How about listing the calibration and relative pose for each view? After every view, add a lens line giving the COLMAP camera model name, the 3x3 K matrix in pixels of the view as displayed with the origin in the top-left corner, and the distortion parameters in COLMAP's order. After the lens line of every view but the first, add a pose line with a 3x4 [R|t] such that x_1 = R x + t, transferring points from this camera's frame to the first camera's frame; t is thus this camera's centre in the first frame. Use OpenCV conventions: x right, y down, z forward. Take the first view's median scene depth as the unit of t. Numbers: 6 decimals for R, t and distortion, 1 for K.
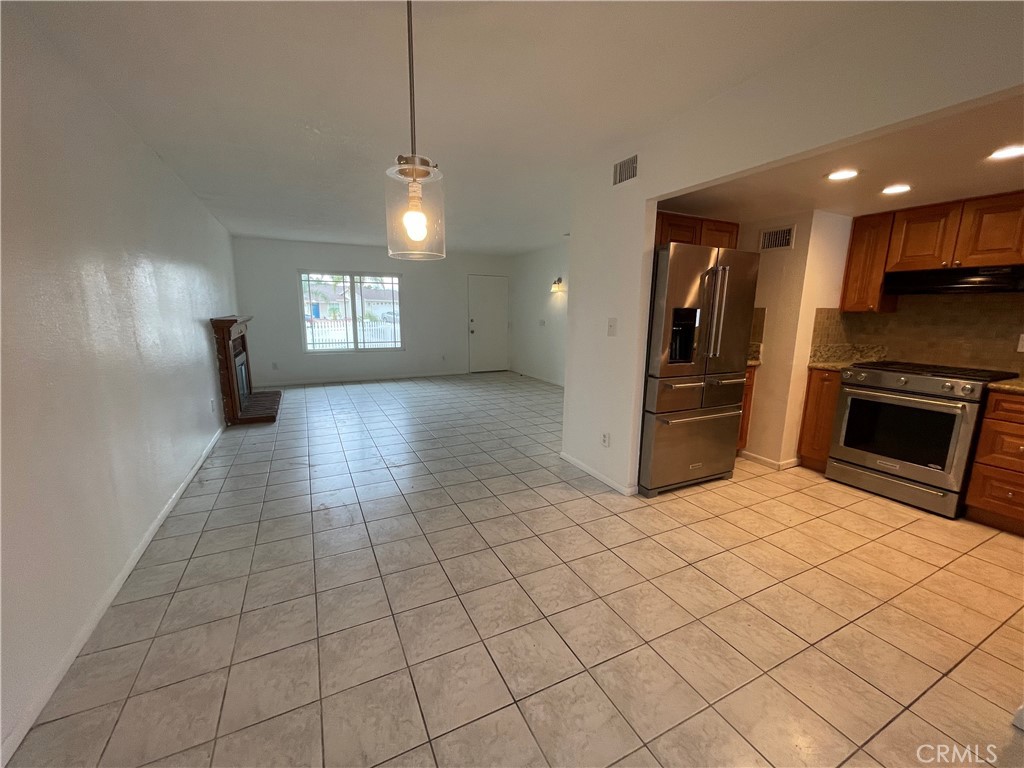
lens RADIAL K [[414.2, 0, 509.2], [0, 414.2, 385.2], [0, 0, 1]] dist [-0.008348, 0.000127]
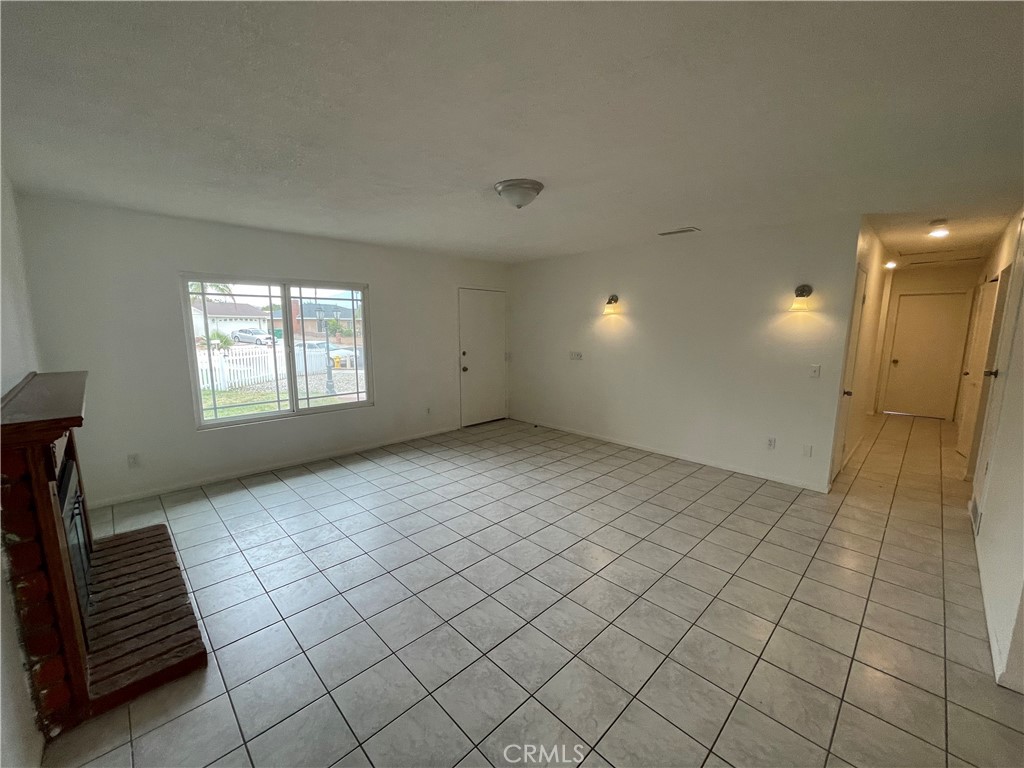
lens RADIAL K [[414.2, 0, 513.9], [0, 414.2, 386.6], [0, 0, 1]] dist [-0.008348, 0.000127]
pose [[0.949252, -0.054029, 0.309840, -0.253102], [0.063325, 0.997792, -0.020016, -0.089295], [-0.308074, 0.038621, 0.950578, 0.344196]]
